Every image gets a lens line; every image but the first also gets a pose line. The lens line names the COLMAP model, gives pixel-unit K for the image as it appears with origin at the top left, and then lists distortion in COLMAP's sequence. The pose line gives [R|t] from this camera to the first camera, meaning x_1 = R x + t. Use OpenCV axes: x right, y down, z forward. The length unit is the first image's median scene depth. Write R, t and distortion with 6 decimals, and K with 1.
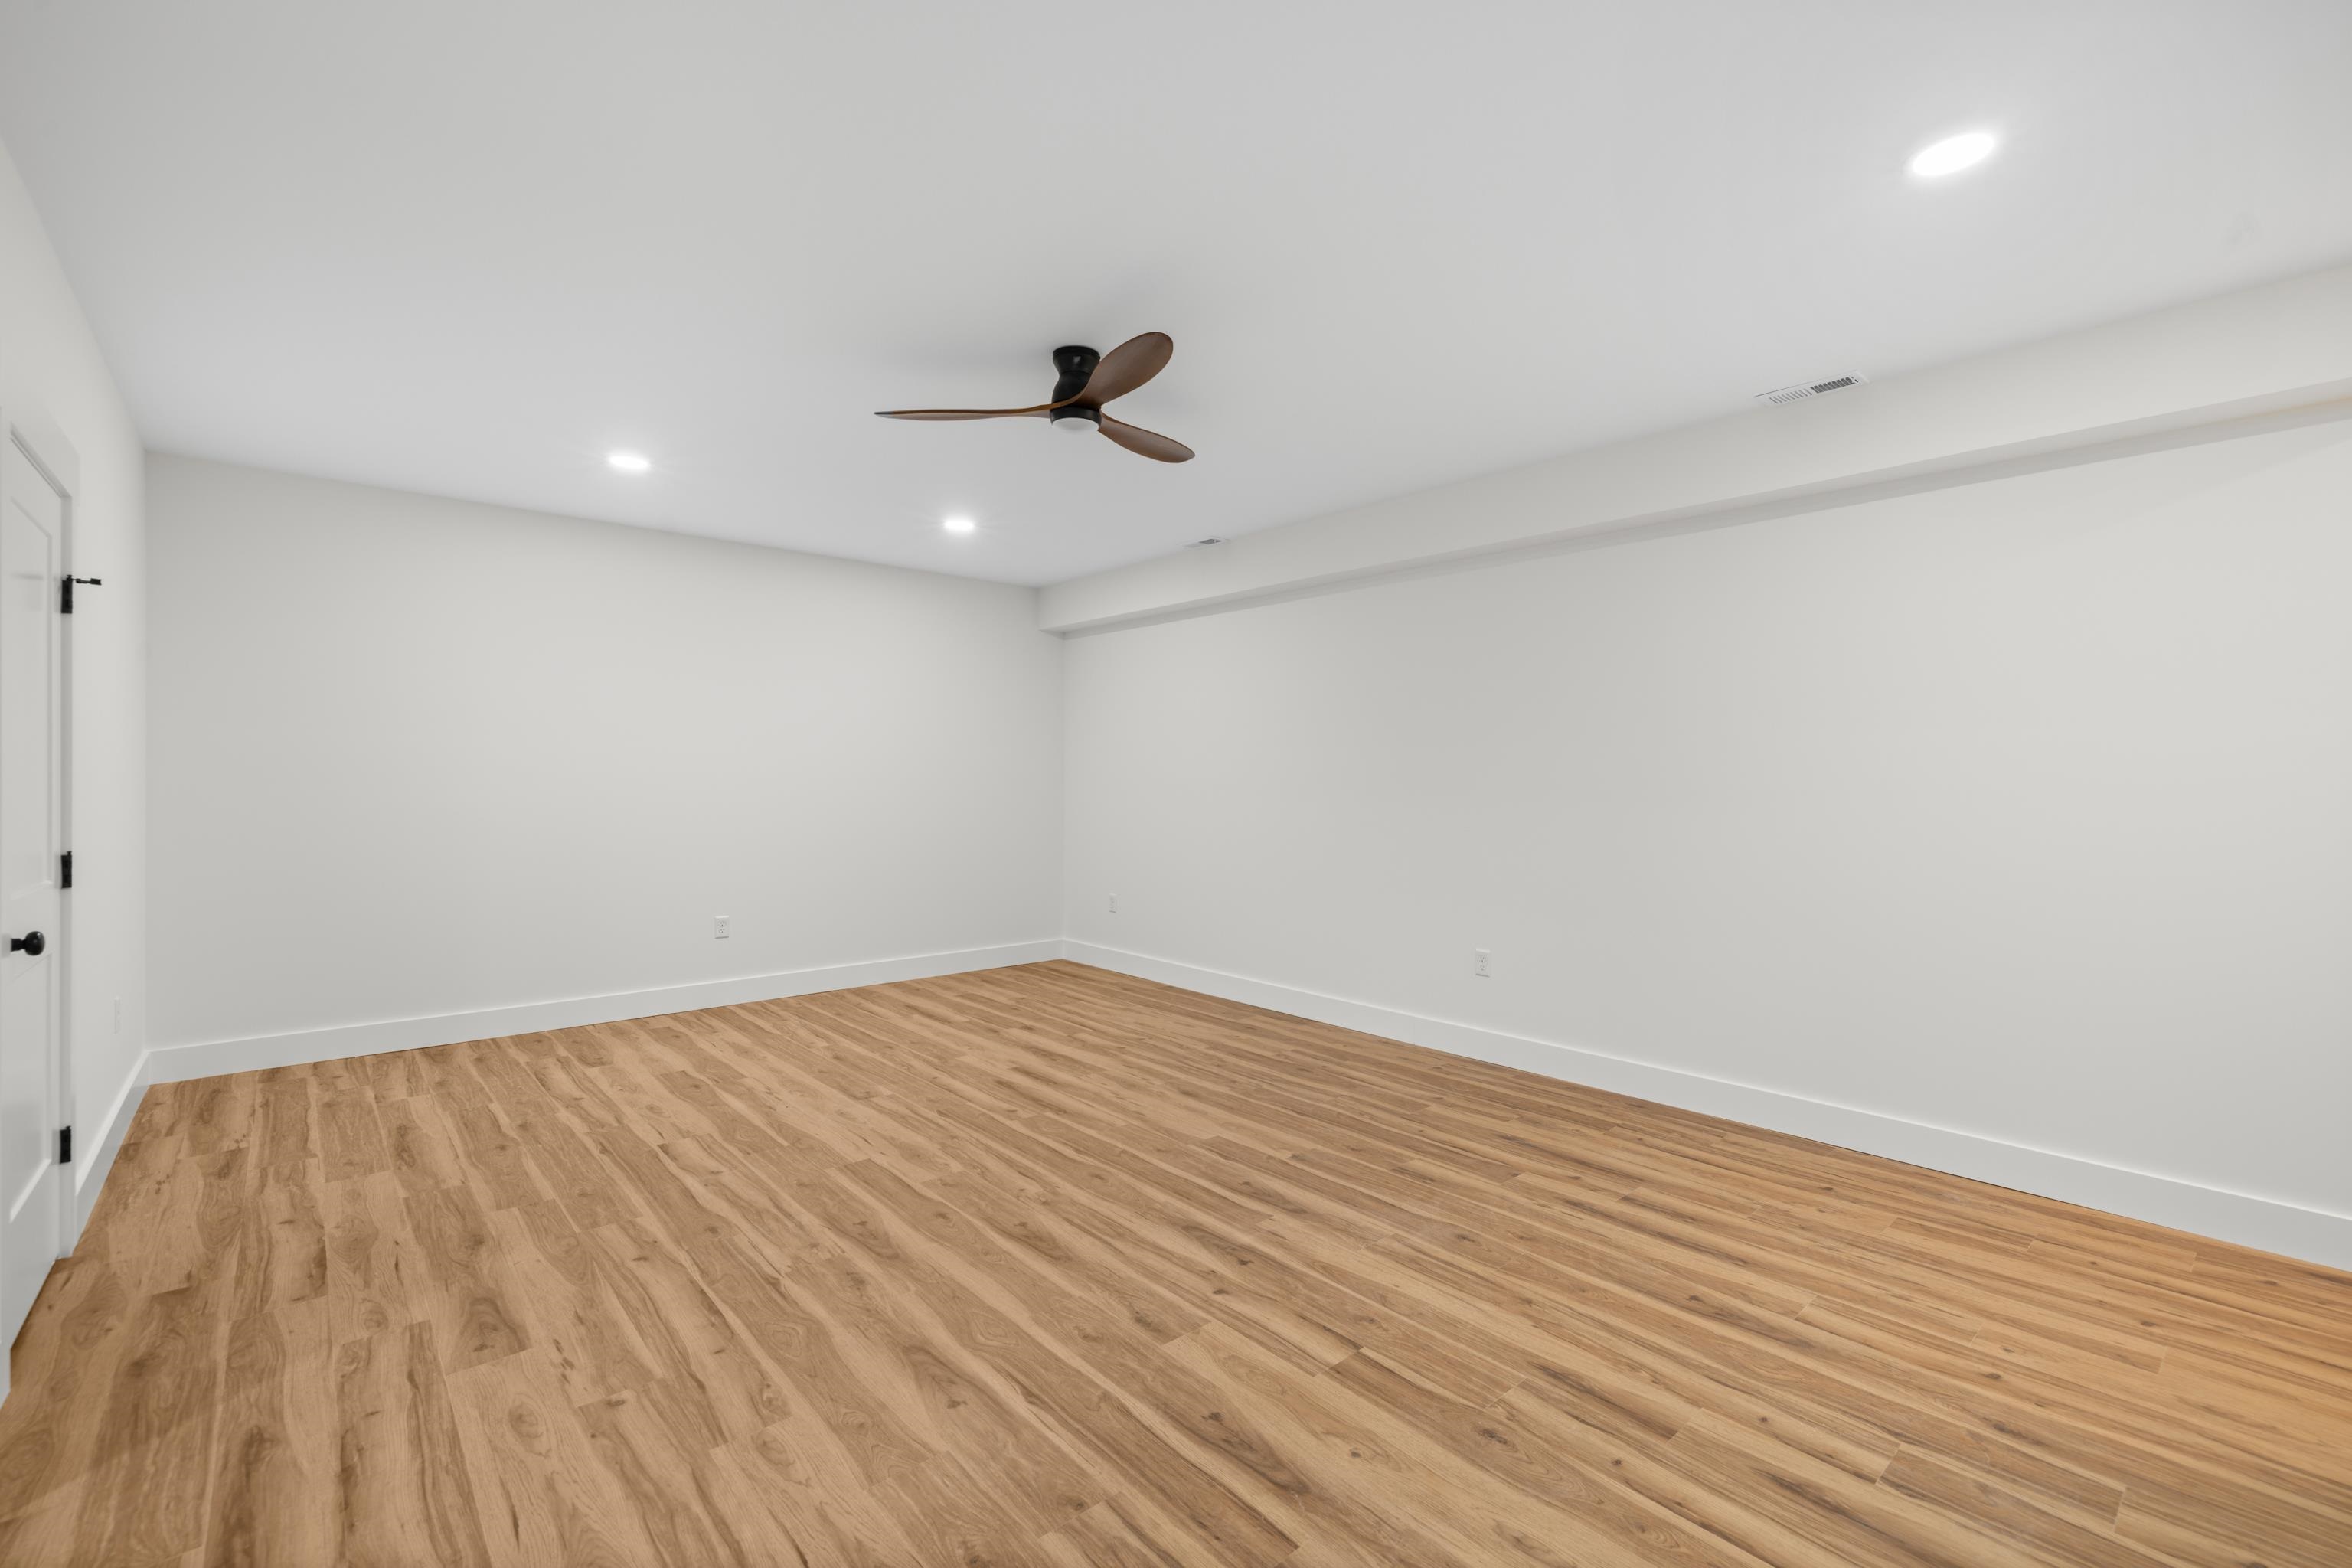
lens RADIAL K [[996.6, 0, 1176.0], [0, 996.6, 784.0], [0, 0, 1]] dist [0.002028, 0.000032]
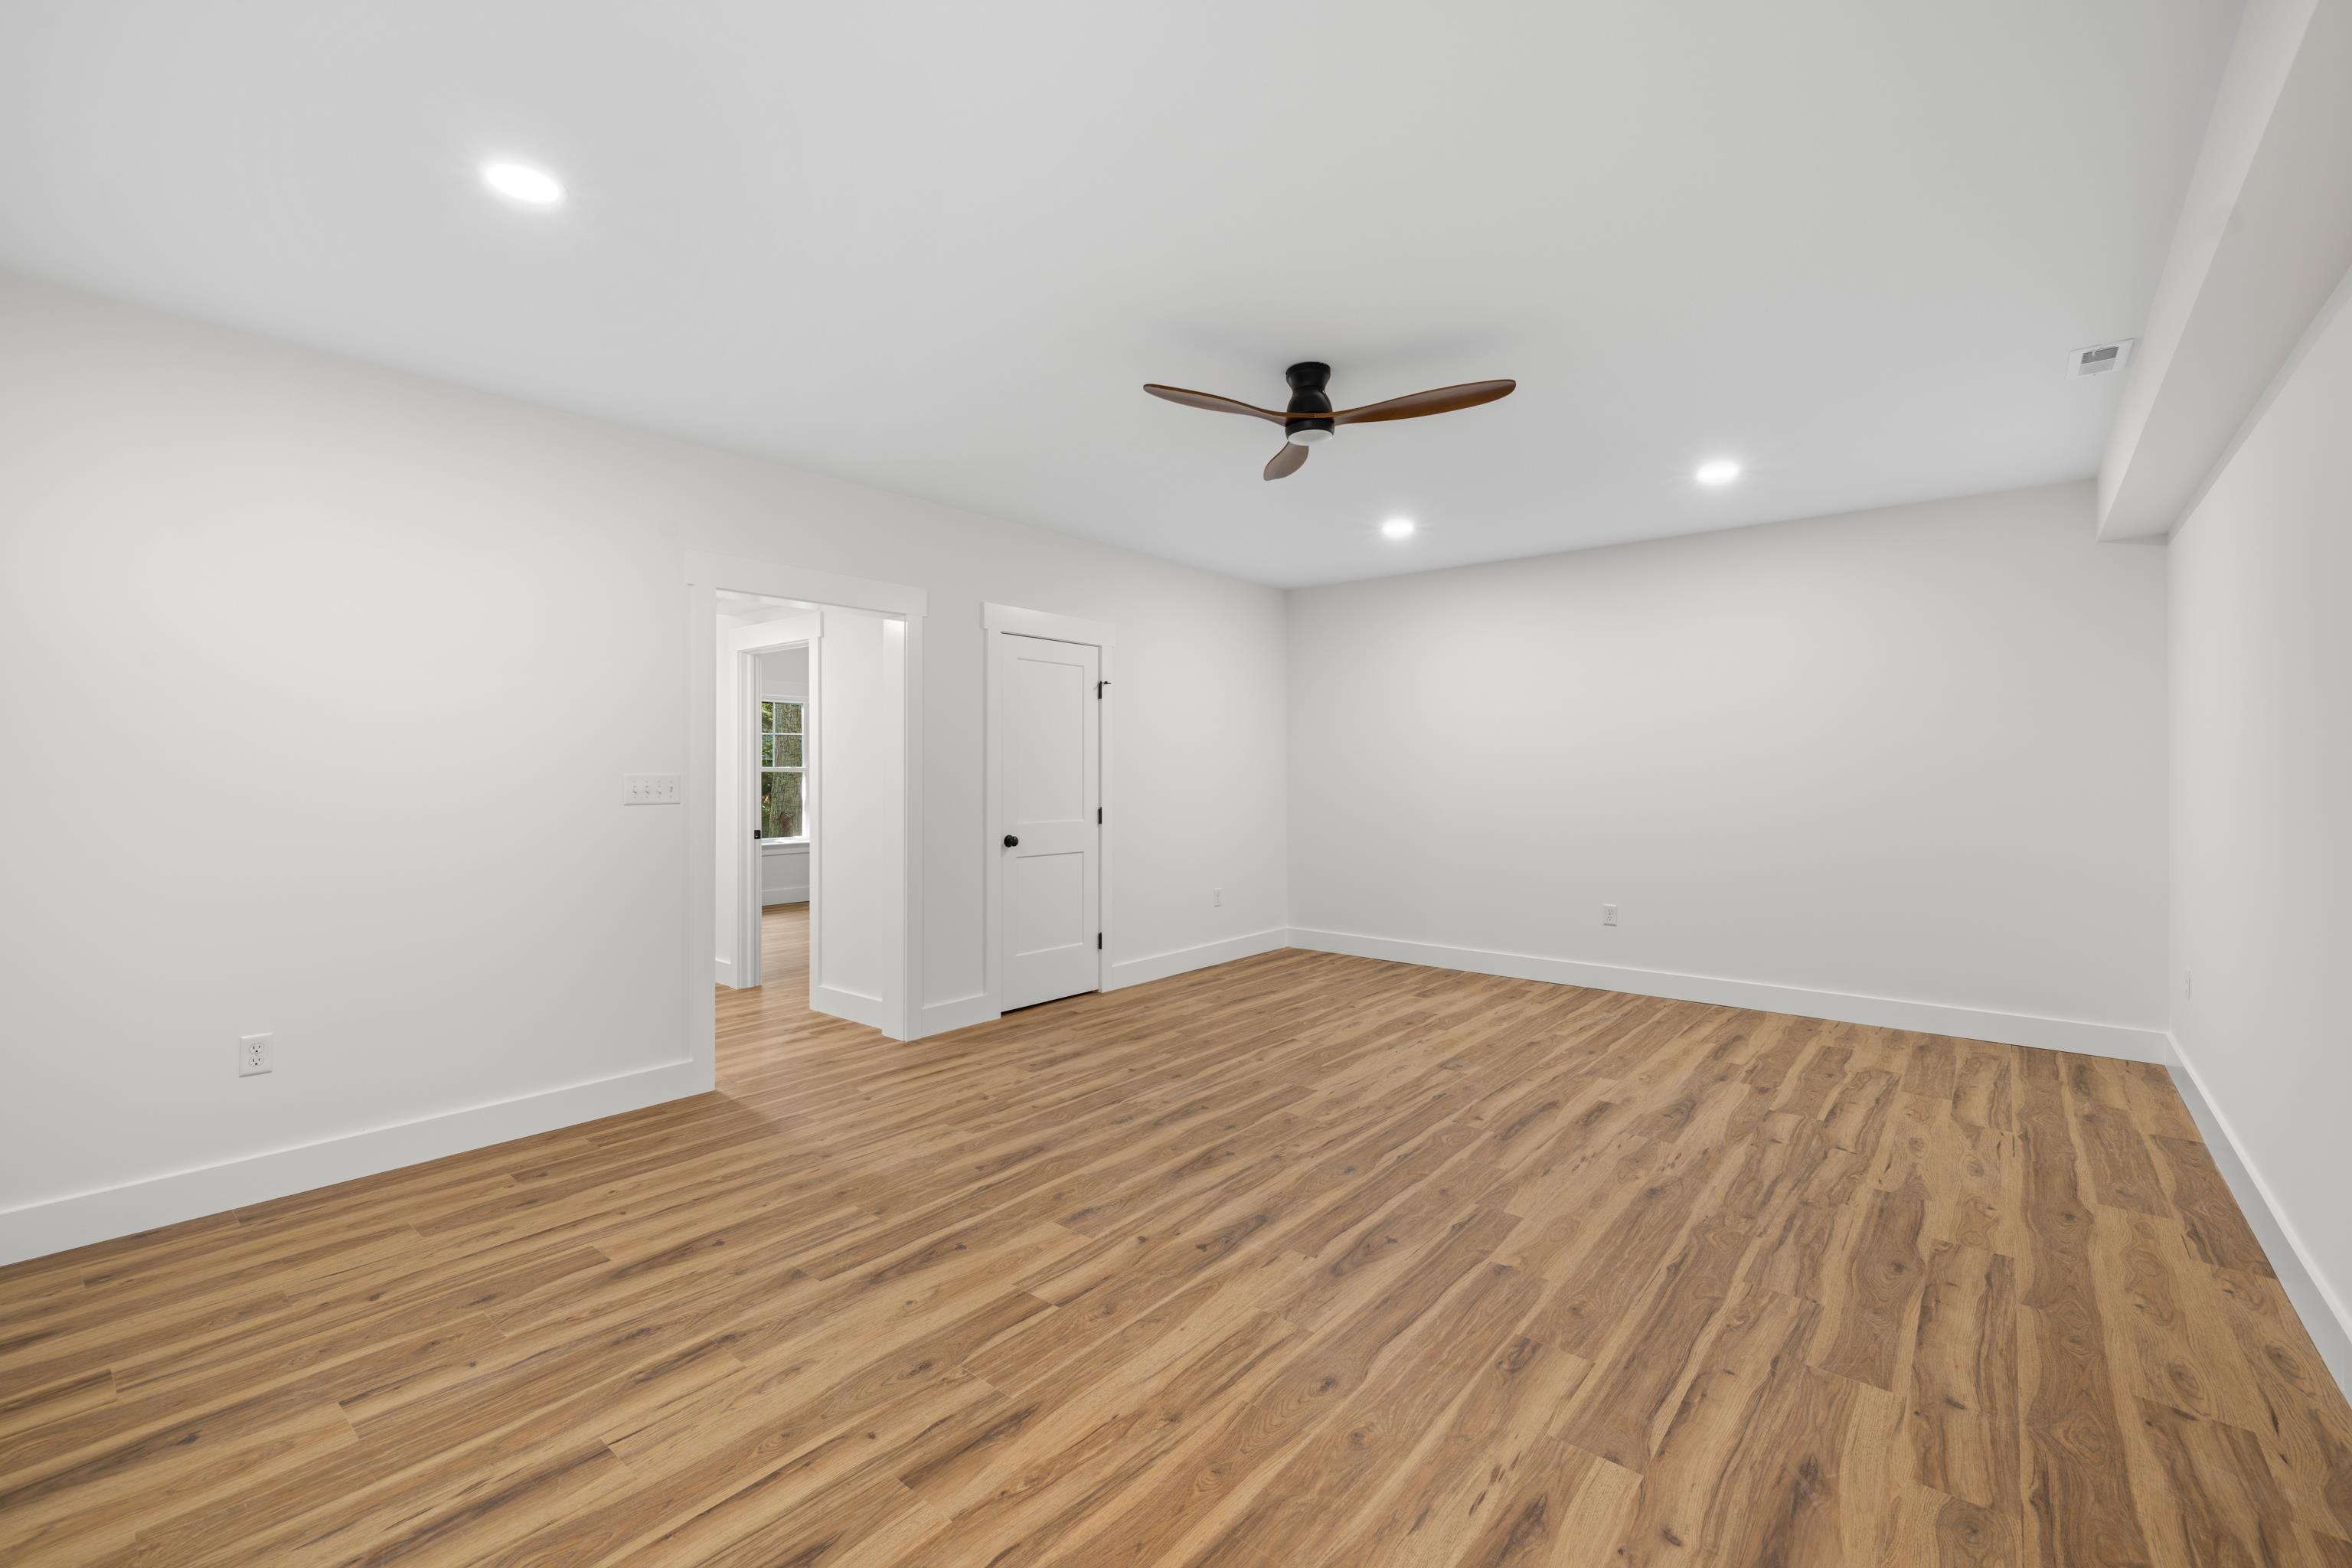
lens RADIAL K [[996.6, 0, 1176.0], [0, 996.6, 784.0], [0, 0, 1]] dist [0.002028, 0.000032]
pose [[0.159118, 0.007996, -0.987227, 0.924957], [-0.003872, 0.999965, 0.007475, 0.000447], [0.987252, 0.002633, 0.159143, 0.705601]]
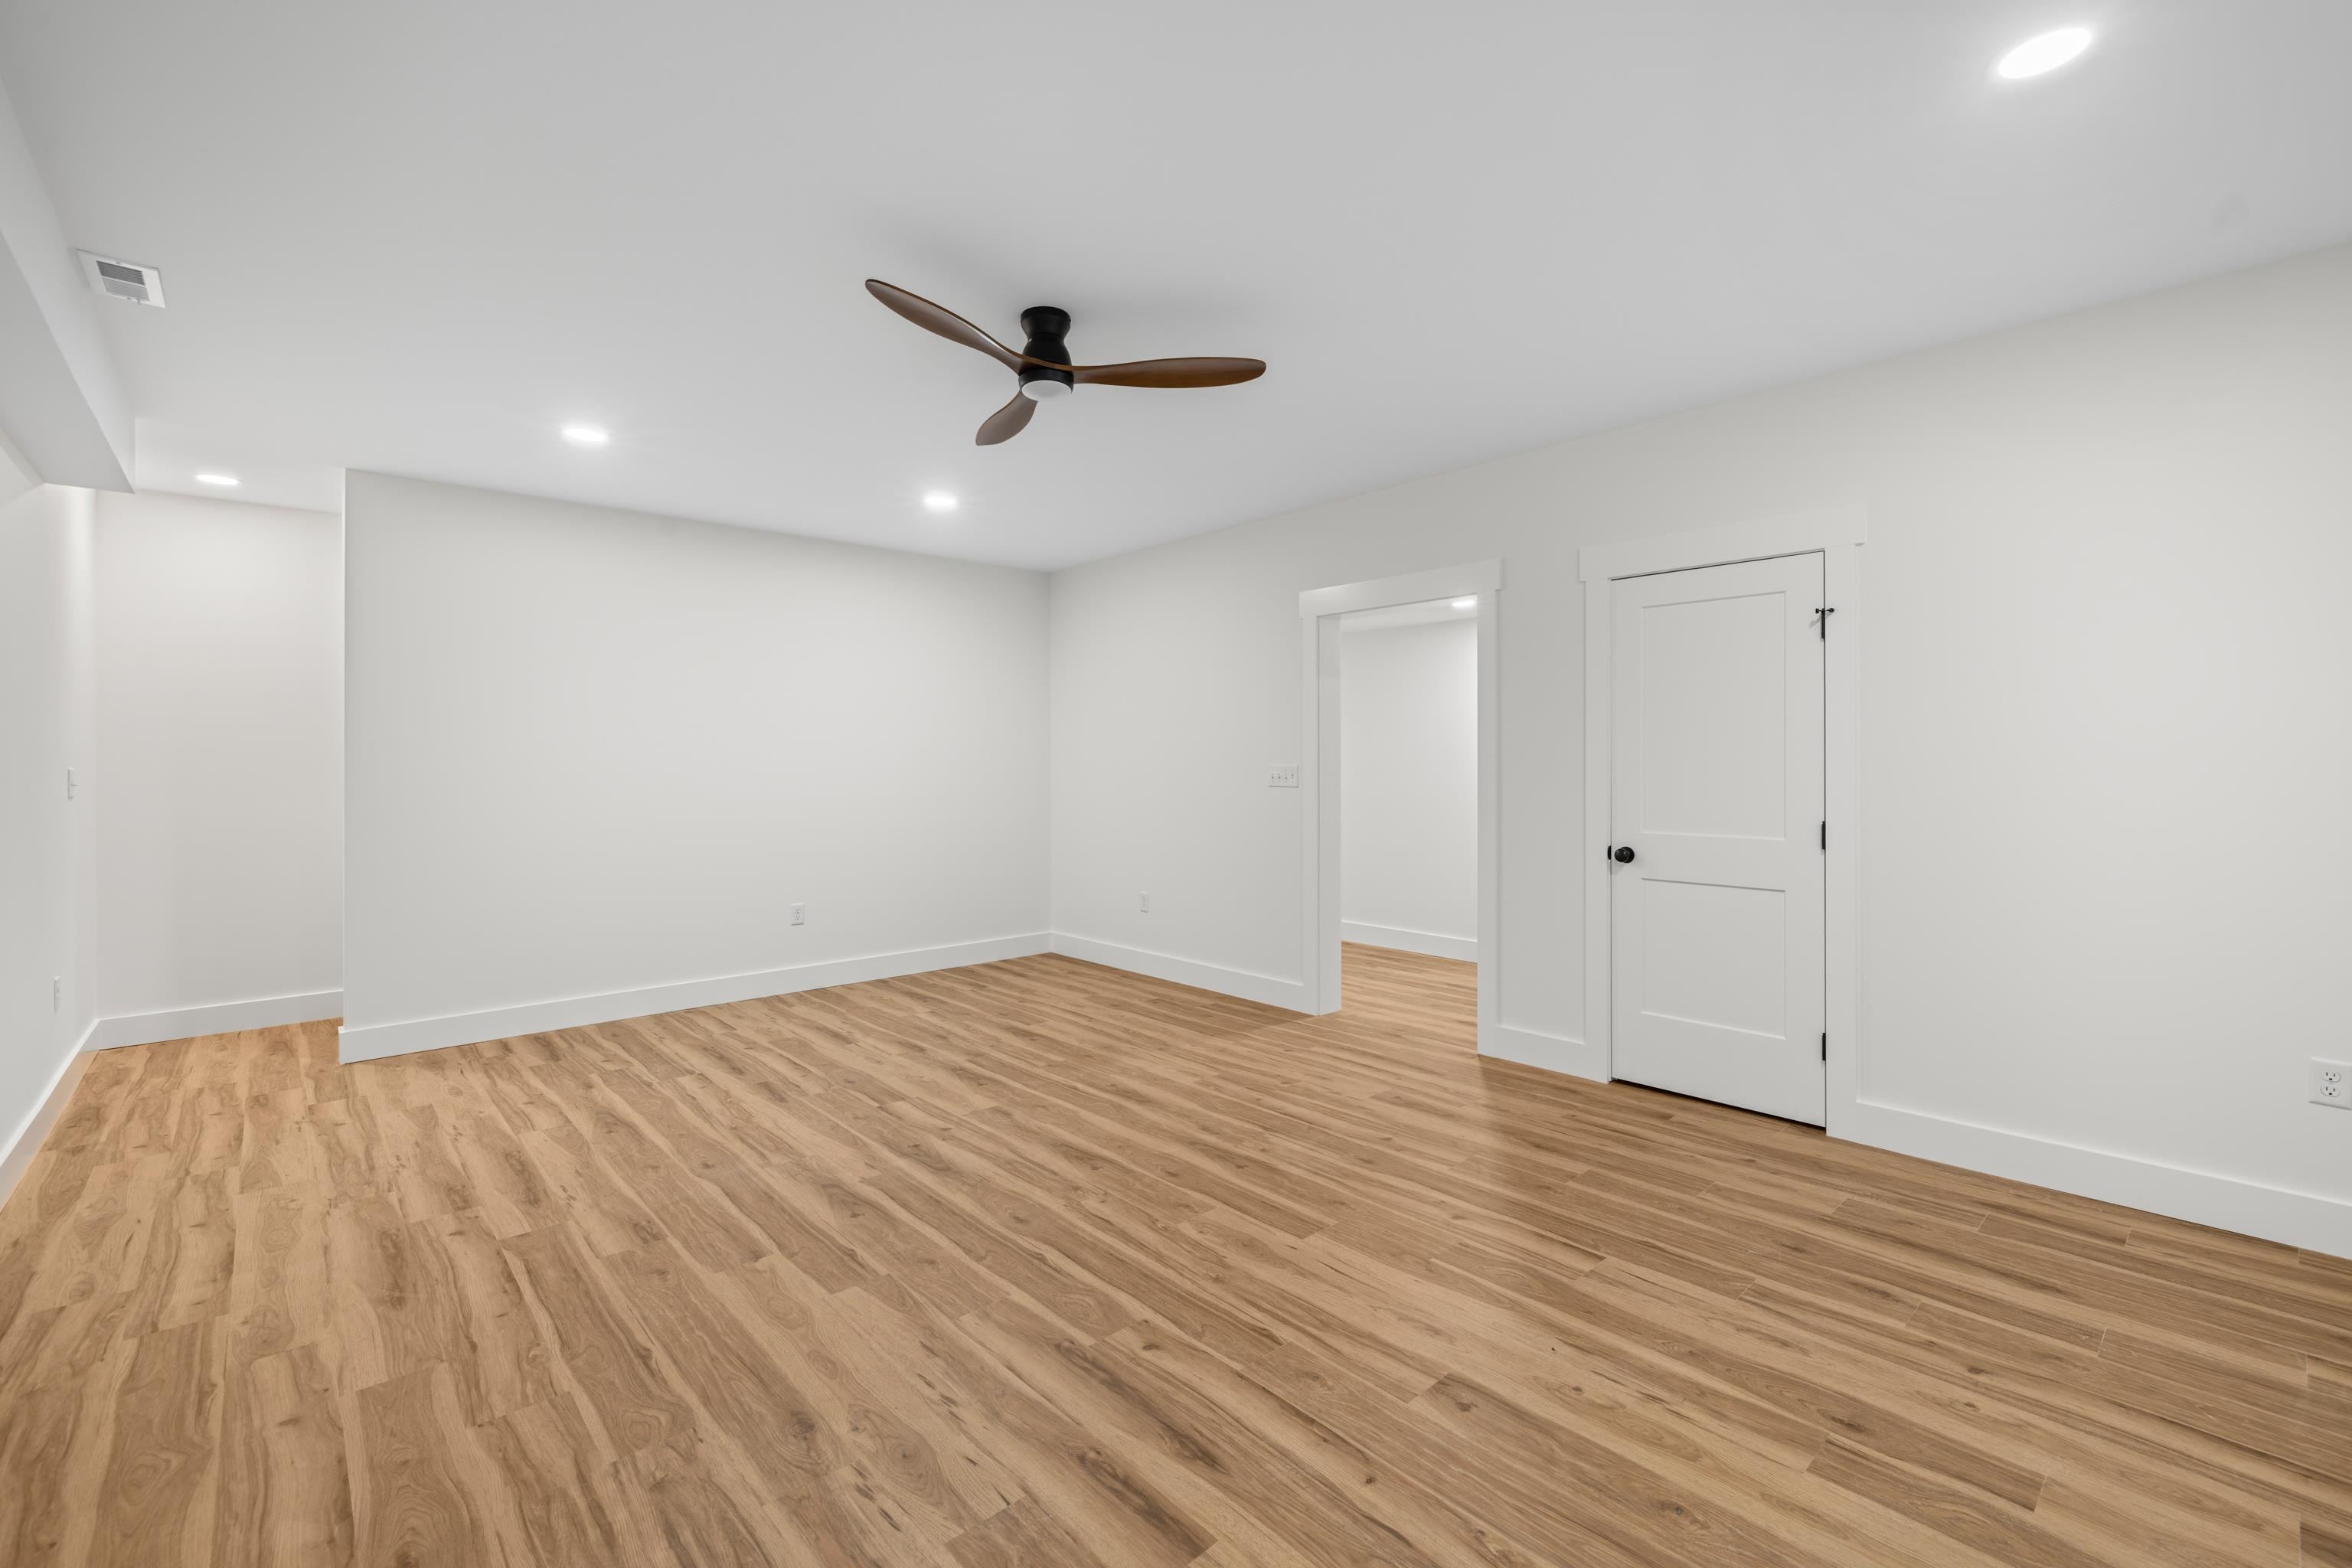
lens RADIAL K [[1009.1, 0, 1180.6], [0, 1009.1, 765.9], [0, 0, 1]] dist [0.000062, 0.000412]
pose [[-0.999890, -0.000814, -0.014843, -0.217250], [-0.000934, 0.999967, 0.008053, -0.012848], [0.014836, 0.008066, -0.999857, 1.989001]]
